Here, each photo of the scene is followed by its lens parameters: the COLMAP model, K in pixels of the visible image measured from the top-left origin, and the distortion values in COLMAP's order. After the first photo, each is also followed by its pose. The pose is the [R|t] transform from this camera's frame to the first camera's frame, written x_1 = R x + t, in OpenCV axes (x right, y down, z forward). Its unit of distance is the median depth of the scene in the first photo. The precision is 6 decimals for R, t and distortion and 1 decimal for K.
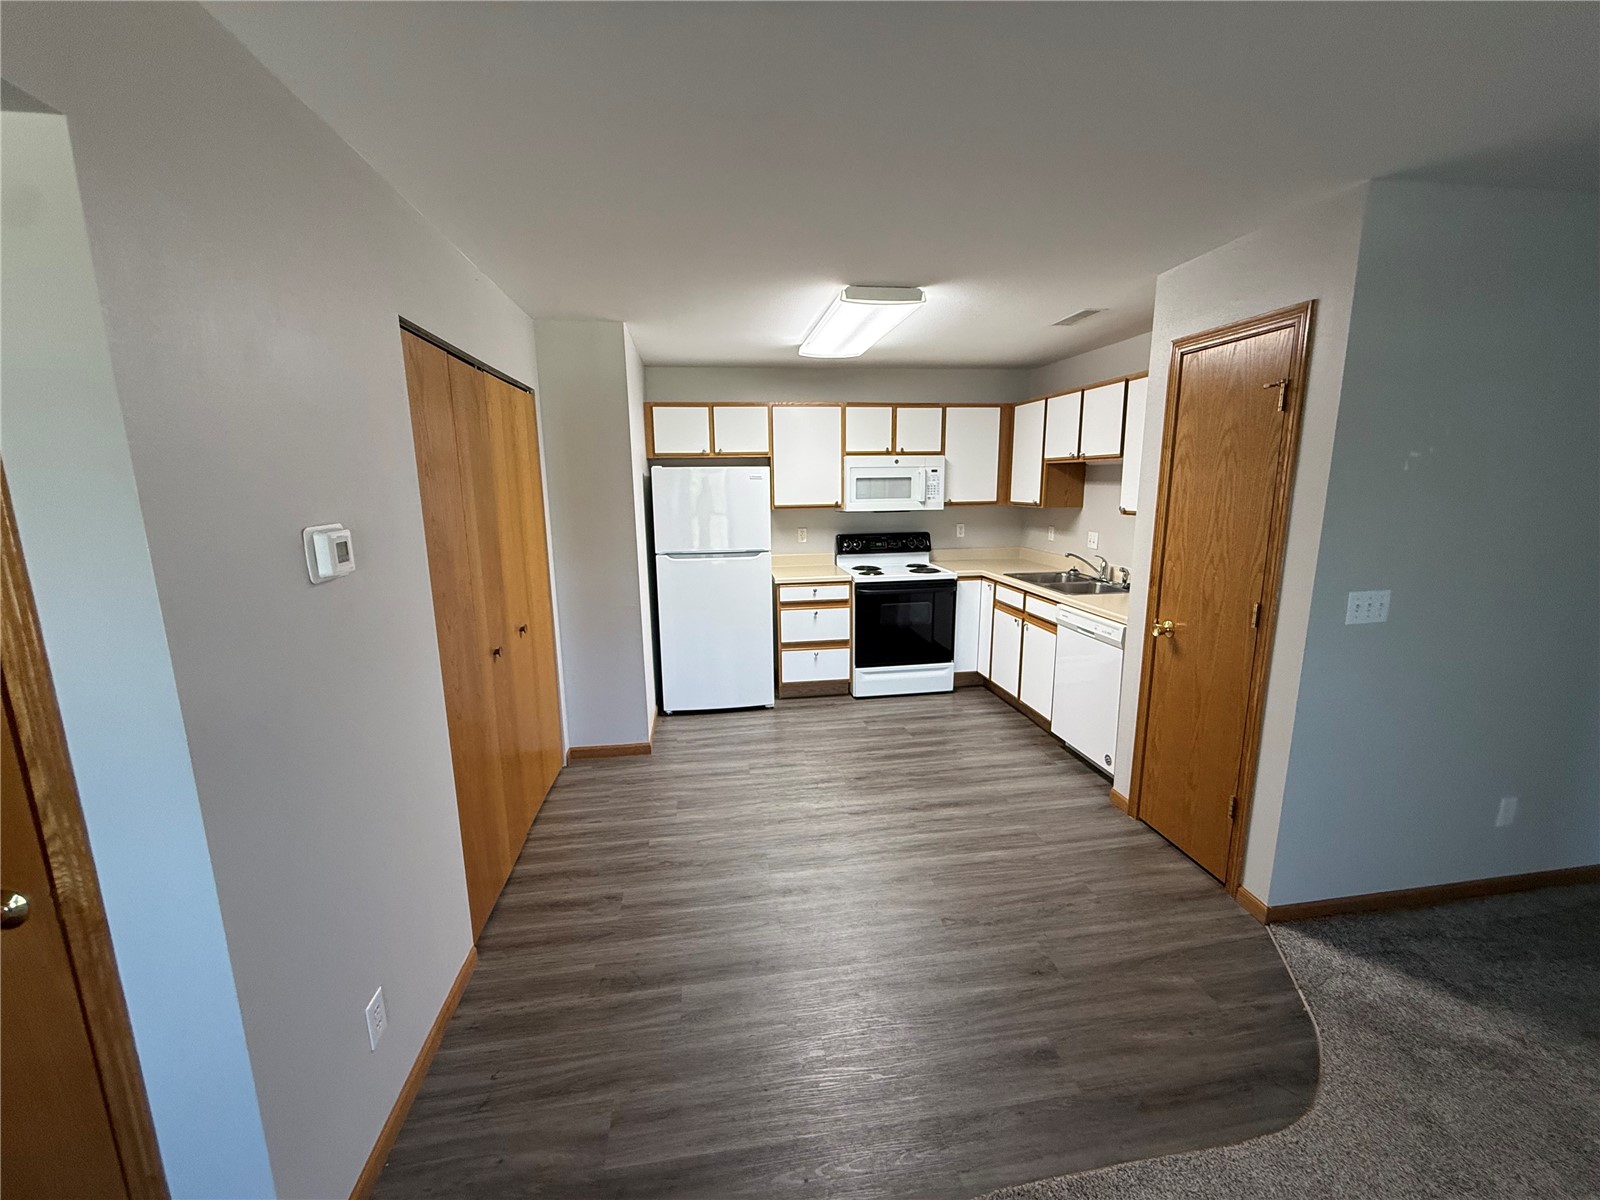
lens RADIAL K [[635.7, 0, 799.4], [0, 635.7, 597.1], [0, 0, 1]] dist [-0.002929, -0.000329]
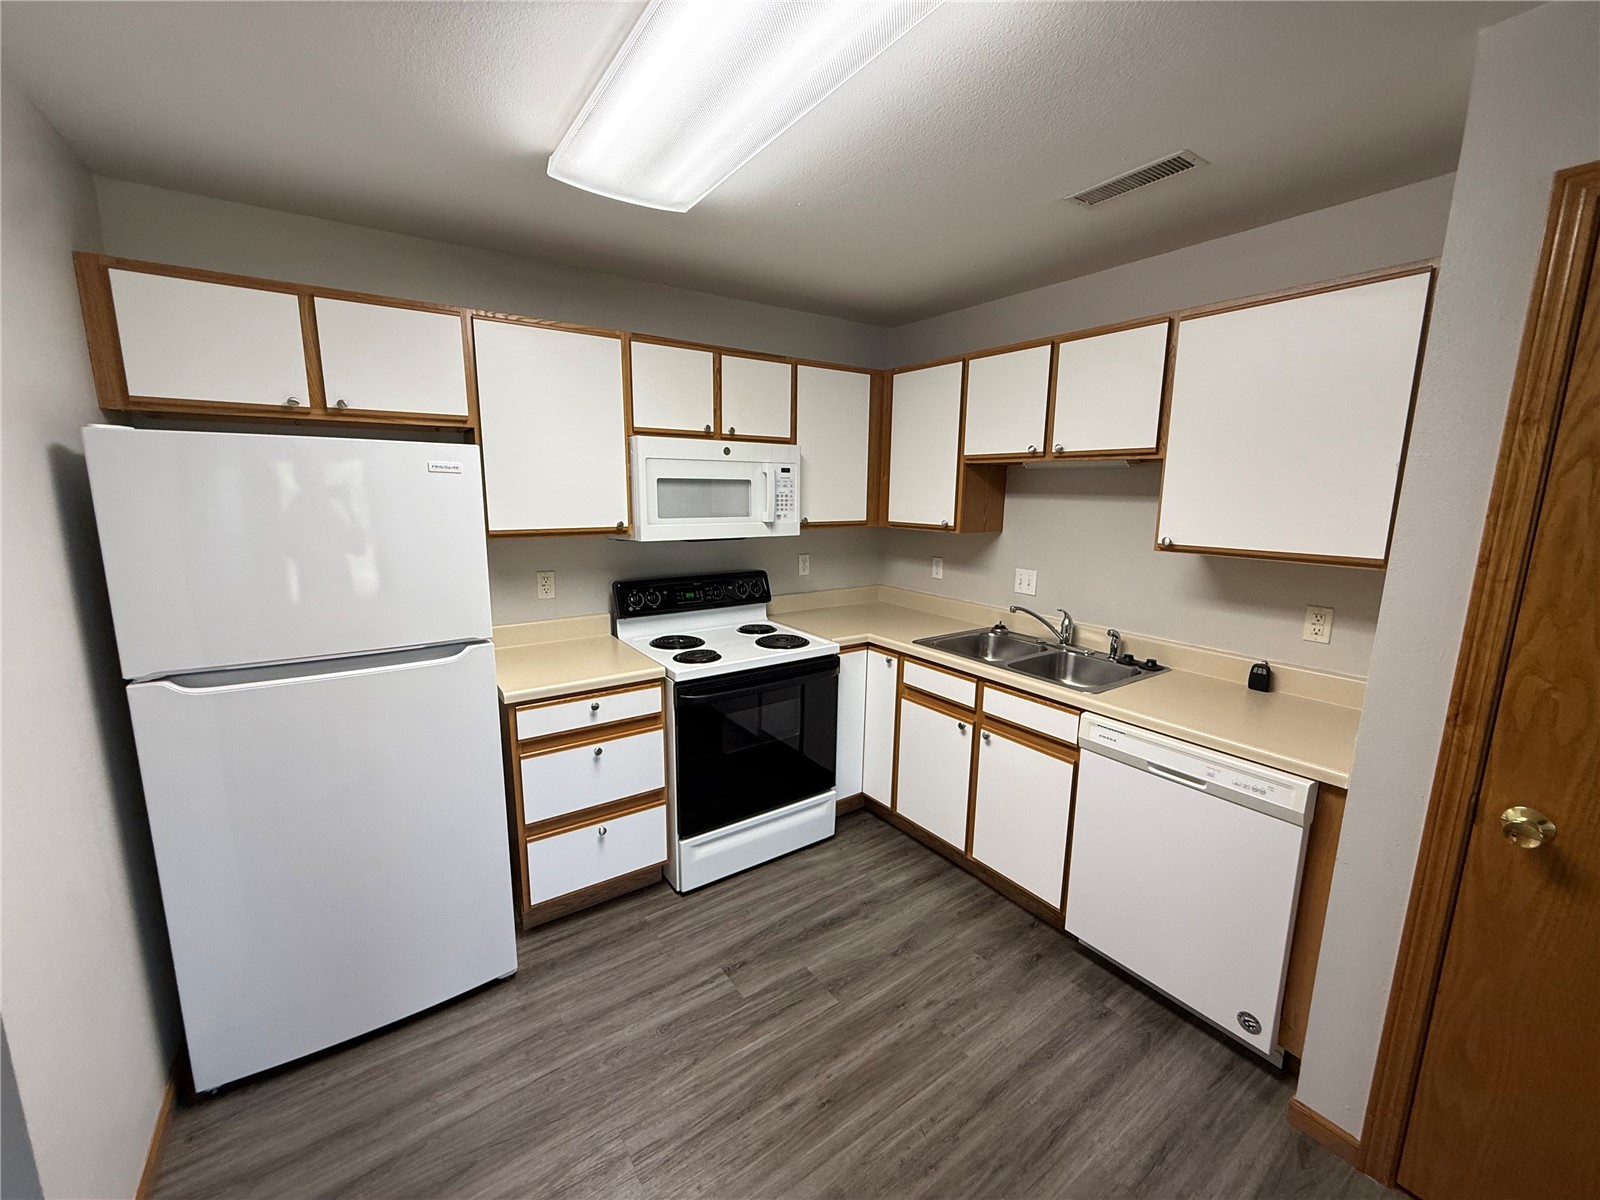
lens RADIAL K [[635.7, 0, 797.2], [0, 635.7, 601.9], [0, 0, 1]] dist [-0.002929, -0.000329]
pose [[0.897238, -0.055817, 0.438006, -0.044722], [0.057838, 0.998288, 0.008738, -0.085574], [-0.437743, 0.017494, 0.898930, 0.492211]]
